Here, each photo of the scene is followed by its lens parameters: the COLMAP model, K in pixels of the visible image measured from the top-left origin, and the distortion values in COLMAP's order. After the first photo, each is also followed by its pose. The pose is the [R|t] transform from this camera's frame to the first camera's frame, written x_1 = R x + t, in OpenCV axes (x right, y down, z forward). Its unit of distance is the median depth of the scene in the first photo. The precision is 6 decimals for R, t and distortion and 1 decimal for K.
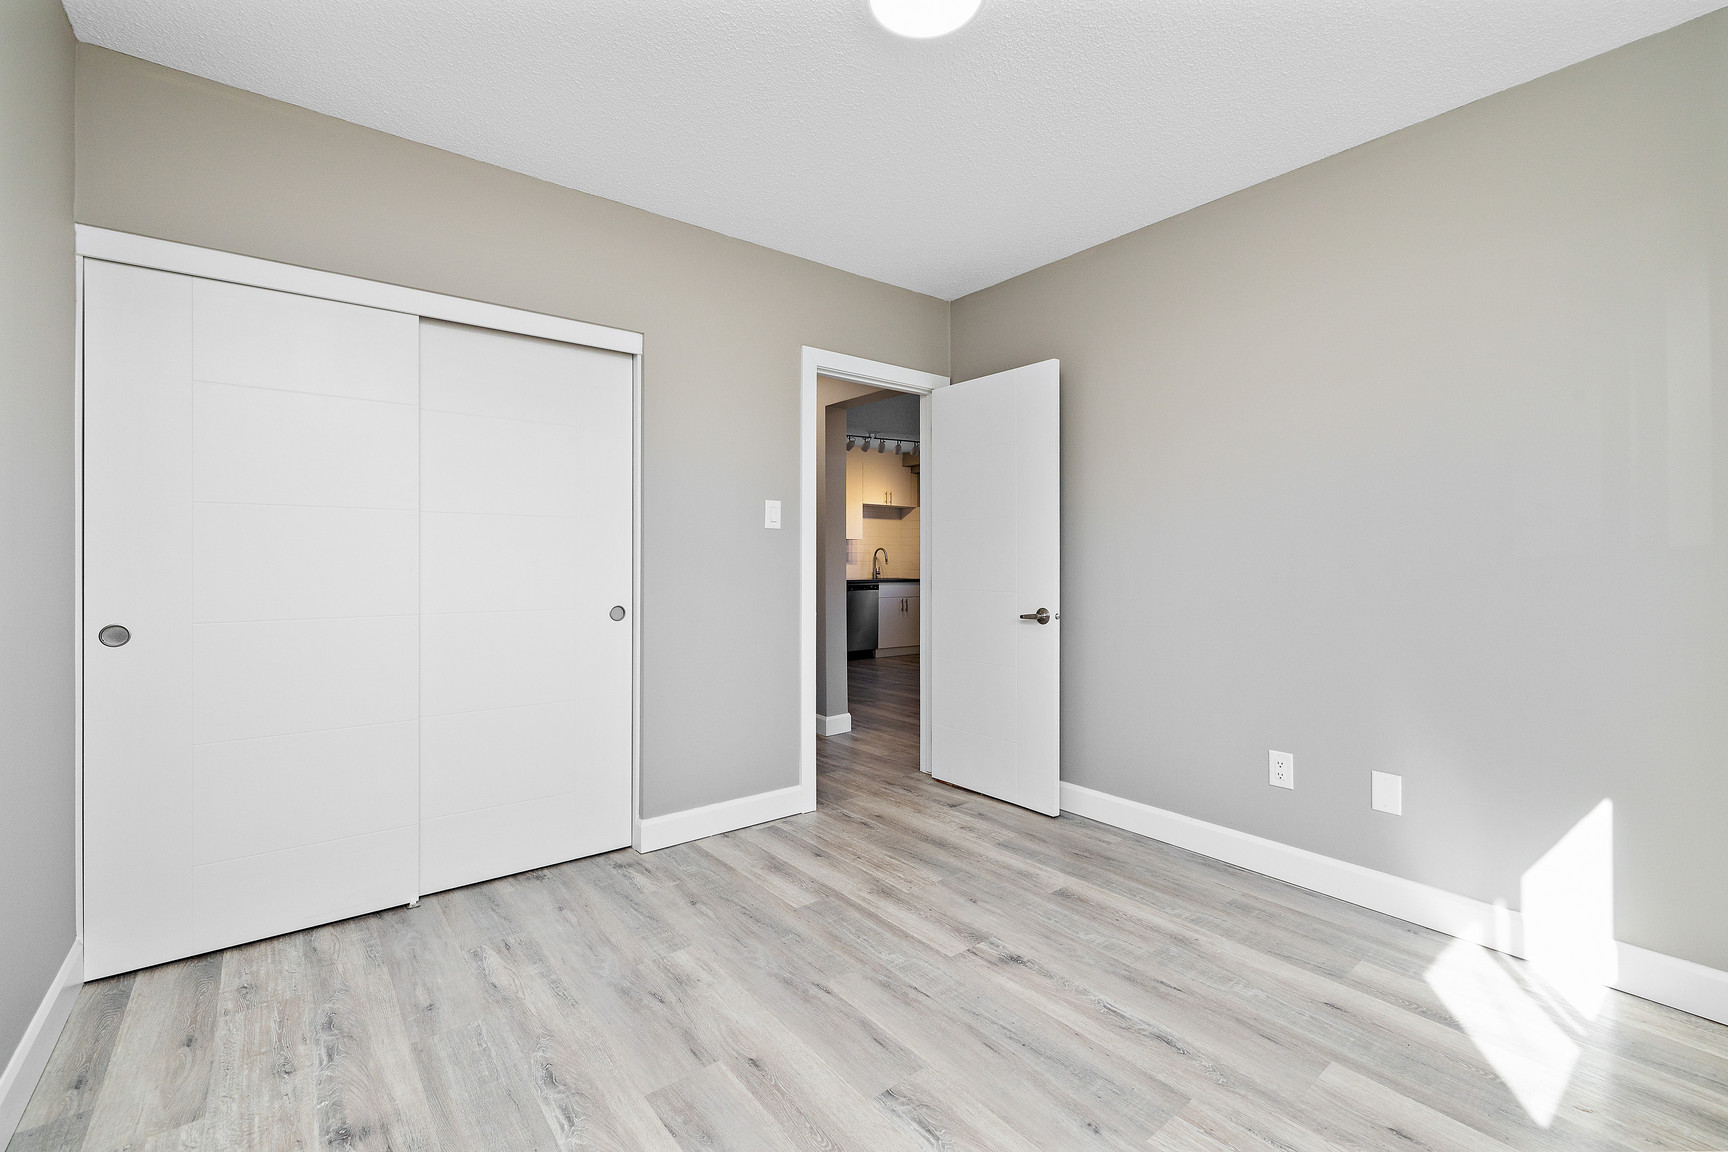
lens RADIAL K [[736.0, 0, 863.4], [0, 736.0, 562.2], [0, 0, 1]] dist [0.003071, 0.000209]
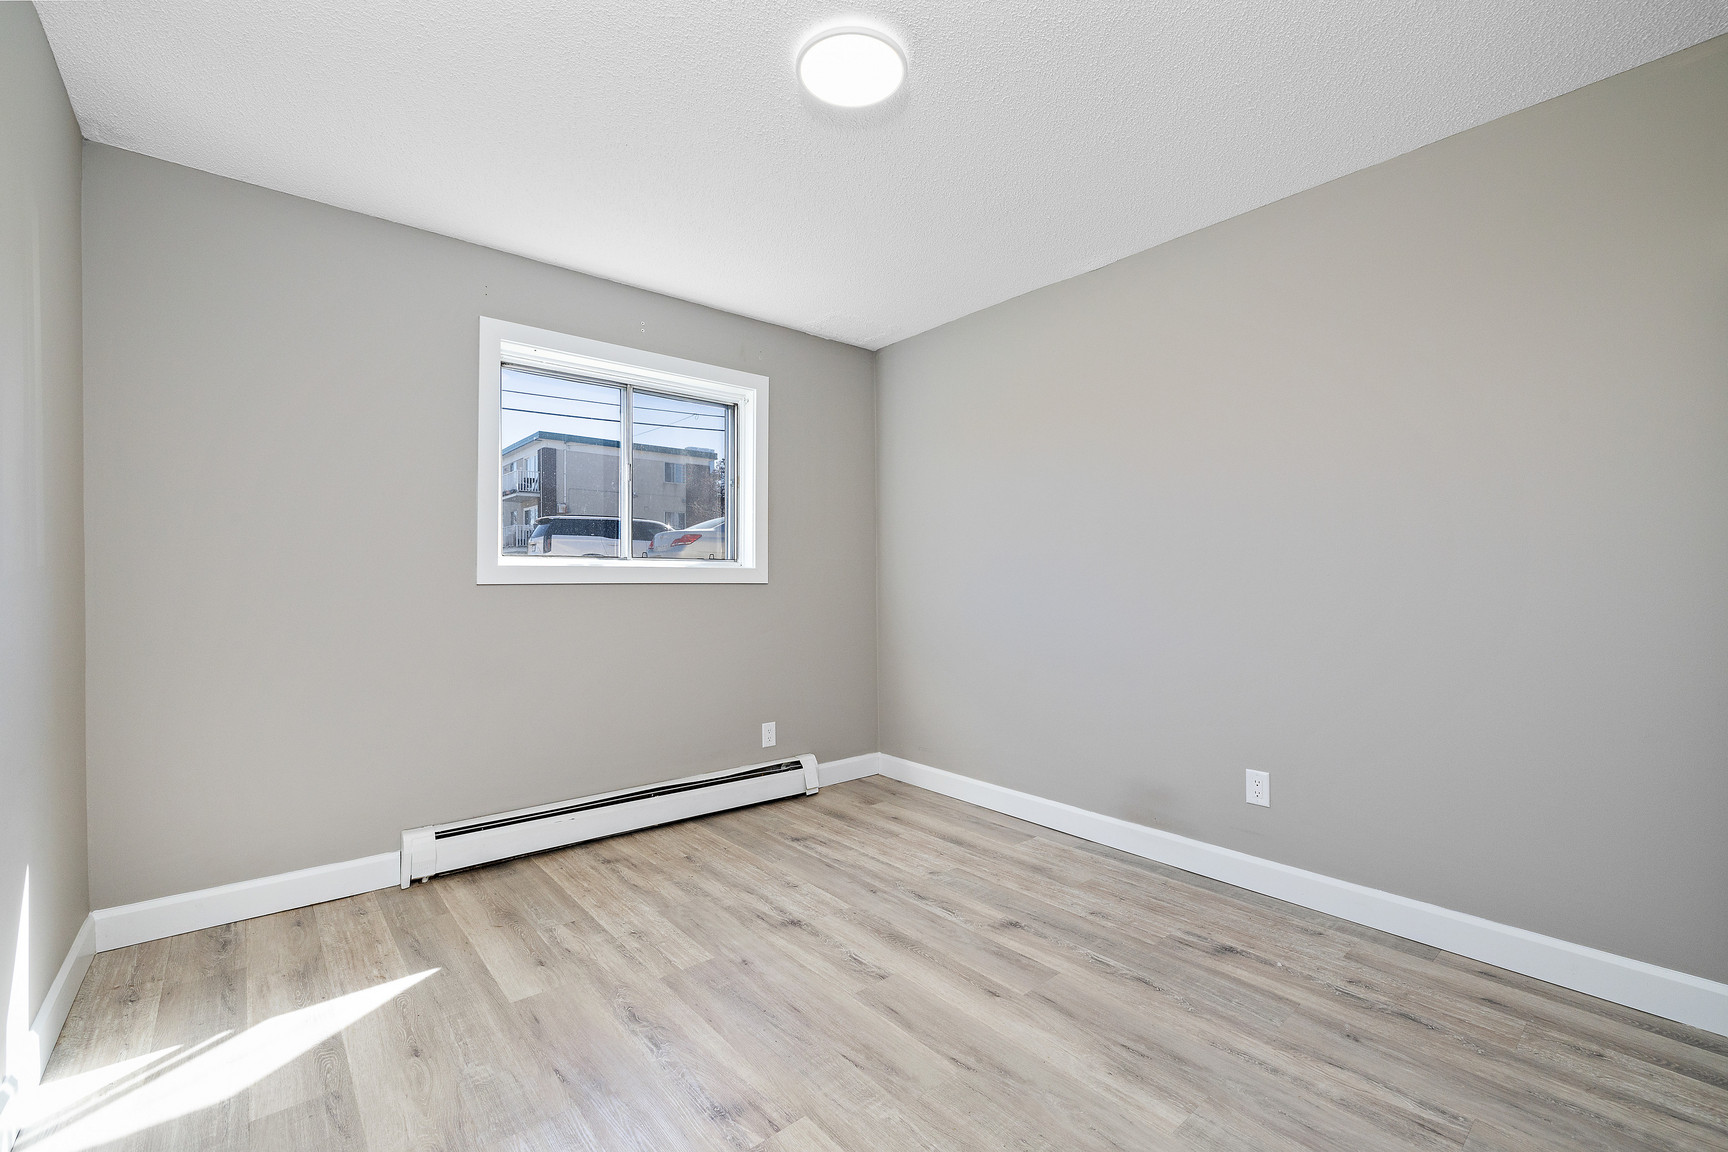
lens RADIAL K [[728.6, 0, 862.6], [0, 728.6, 578.8], [0, 0, 1]] dist [0.002090, 0.000074]
pose [[-0.999459, -0.000724, -0.032873, 0.080959], [-0.000619, 0.999995, -0.003234, -0.002821], [0.032875, -0.003212, -0.999454, 1.633520]]
